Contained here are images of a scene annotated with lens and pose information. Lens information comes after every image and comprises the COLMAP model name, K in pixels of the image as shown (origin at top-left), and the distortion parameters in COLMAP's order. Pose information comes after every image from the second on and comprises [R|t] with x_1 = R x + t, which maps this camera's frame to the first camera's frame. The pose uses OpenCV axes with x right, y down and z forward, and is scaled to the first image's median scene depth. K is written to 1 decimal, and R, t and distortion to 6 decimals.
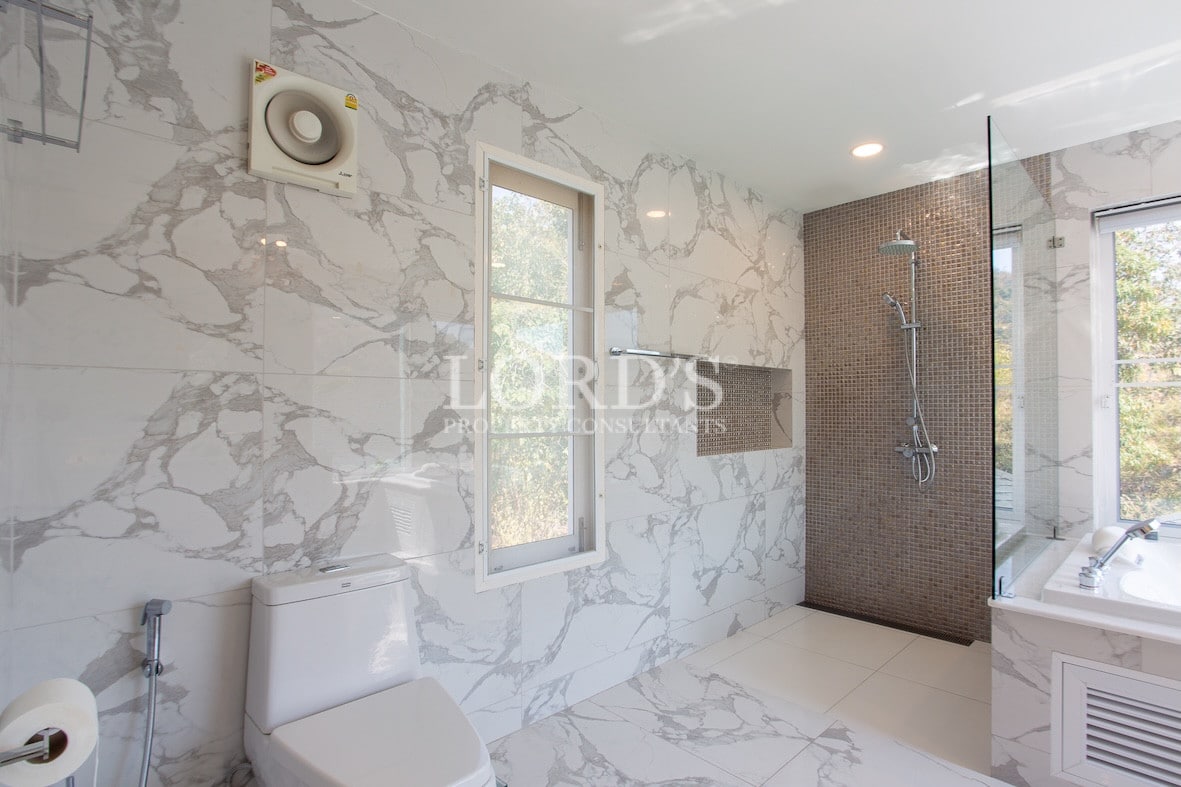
lens RADIAL K [[586.5, 0, 578.8], [0, 586.5, 398.2], [0, 0, 1]] dist [-0.051743, 0.012220]
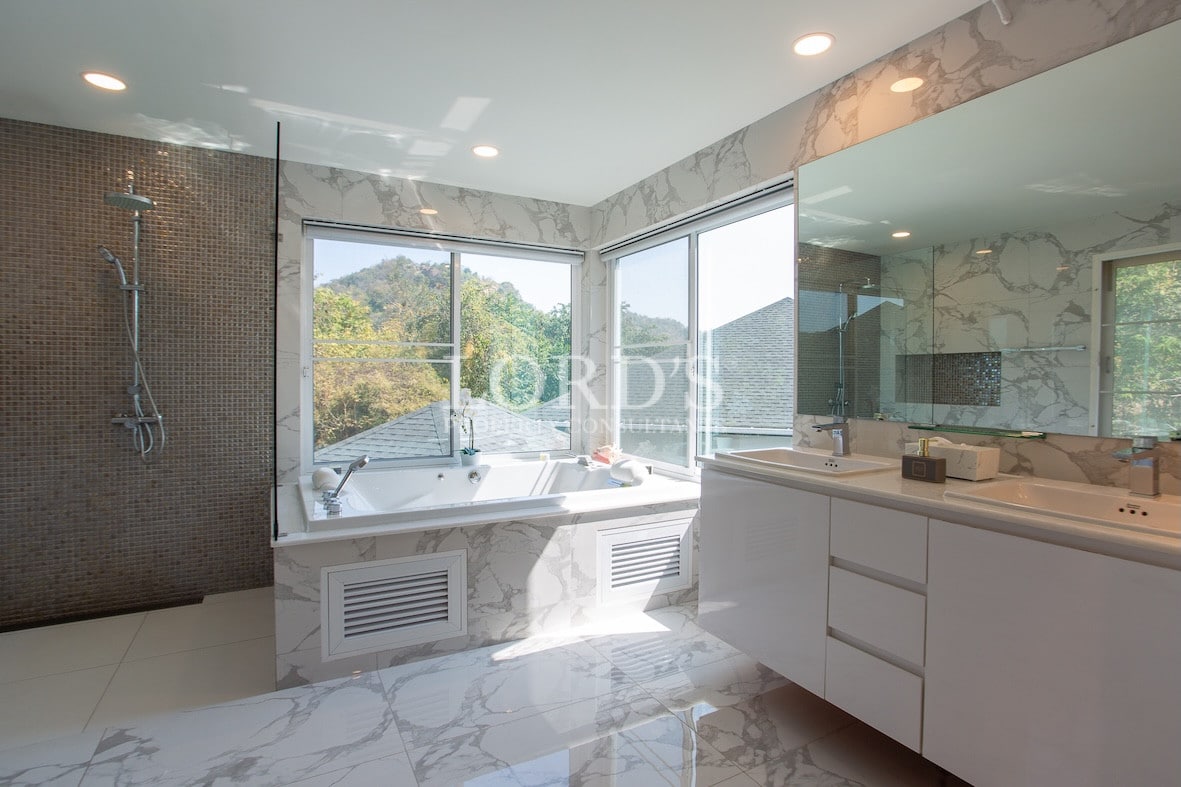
lens RADIAL K [[586.5, 0, 599.6], [0, 586.5, 383.4], [0, 0, 1]] dist [-0.051743, 0.012220]
pose [[0.230634, -0.007952, 0.973008, -0.158579], [-0.023271, 0.999636, 0.013685, -0.000865], [-0.972762, -0.025799, 0.230365, 0.052921]]
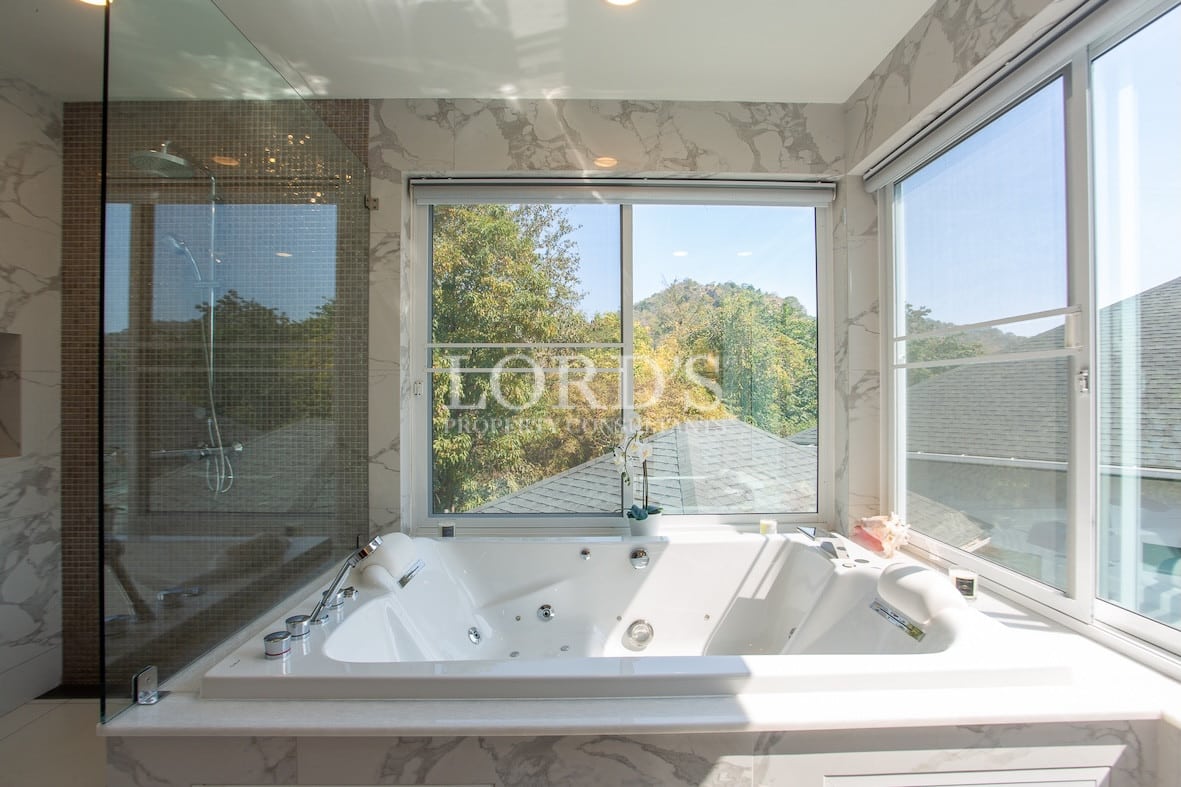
lens RADIAL K [[586.5, 0, 608.2], [0, 586.5, 390.7], [0, 0, 1]] dist [-0.051743, 0.012220]
pose [[0.638829, 0.004667, 0.769335, 0.359347], [-0.013780, 0.999891, 0.005376, 0.000894], [-0.769225, -0.014036, 0.638823, 0.139343]]
